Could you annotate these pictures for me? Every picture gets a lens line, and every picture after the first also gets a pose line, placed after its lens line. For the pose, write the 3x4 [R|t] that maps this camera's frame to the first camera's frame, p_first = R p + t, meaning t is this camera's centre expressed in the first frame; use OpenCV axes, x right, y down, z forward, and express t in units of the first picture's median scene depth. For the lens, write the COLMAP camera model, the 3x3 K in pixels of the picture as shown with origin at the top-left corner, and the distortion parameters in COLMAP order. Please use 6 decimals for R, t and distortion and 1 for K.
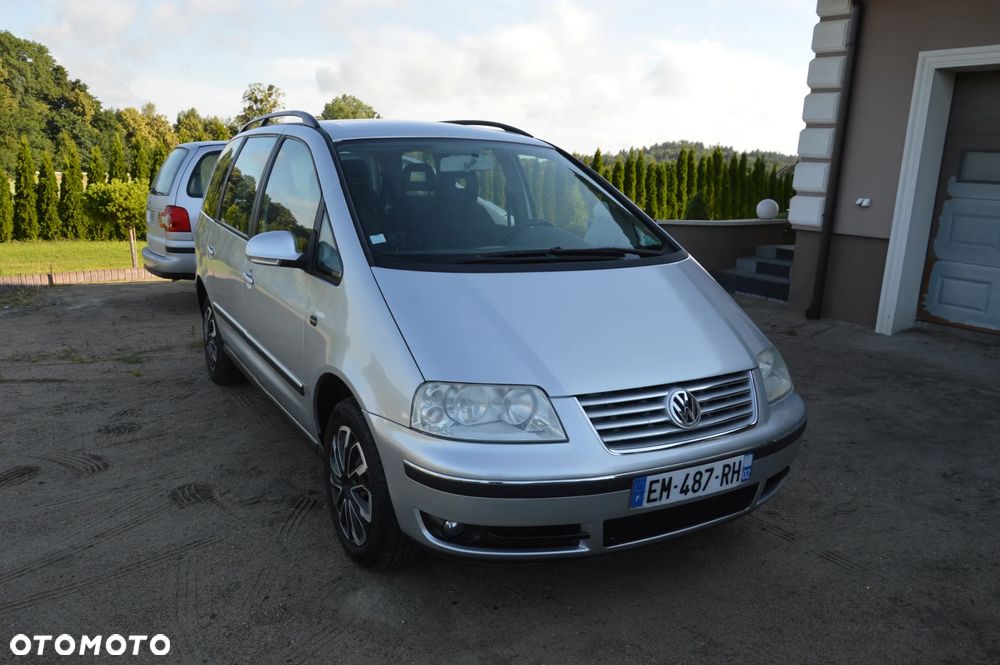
lens RADIAL K [[781.2, 0, 503.6], [0, 781.2, 339.9], [0, 0, 1]] dist [-0.040383, 0.012600]
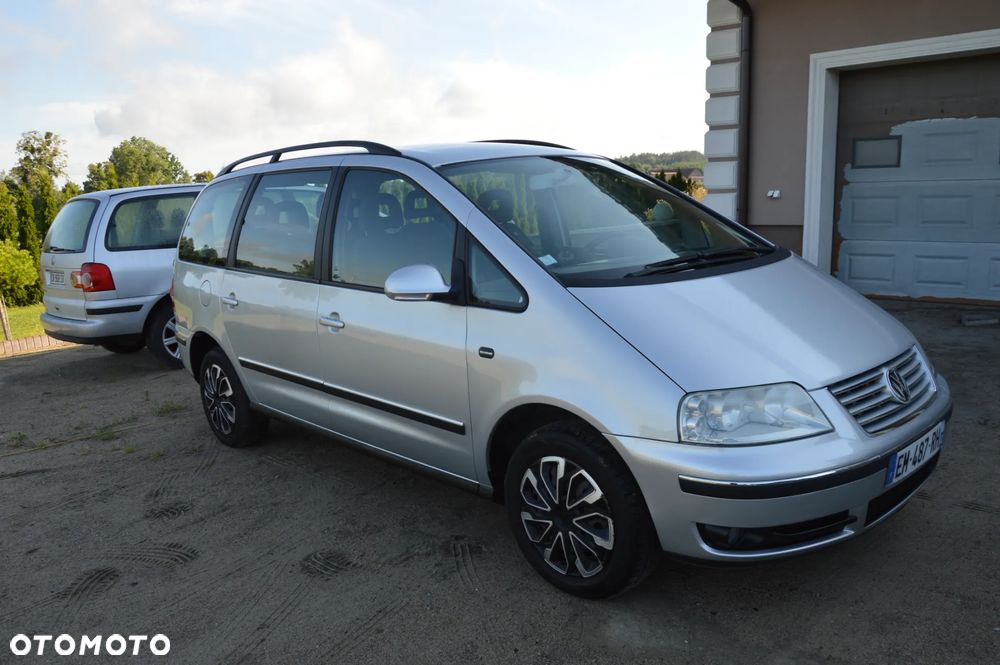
lens RADIAL K [[781.2, 0, 499.0], [0, 781.2, 340.5], [0, 0, 1]] dist [-0.040383, 0.012600]
pose [[0.968871, -0.124020, 0.214260, -0.379680], [0.129968, 0.991421, -0.013846, -0.021550], [-0.210705, 0.041262, 0.976679, 0.060784]]
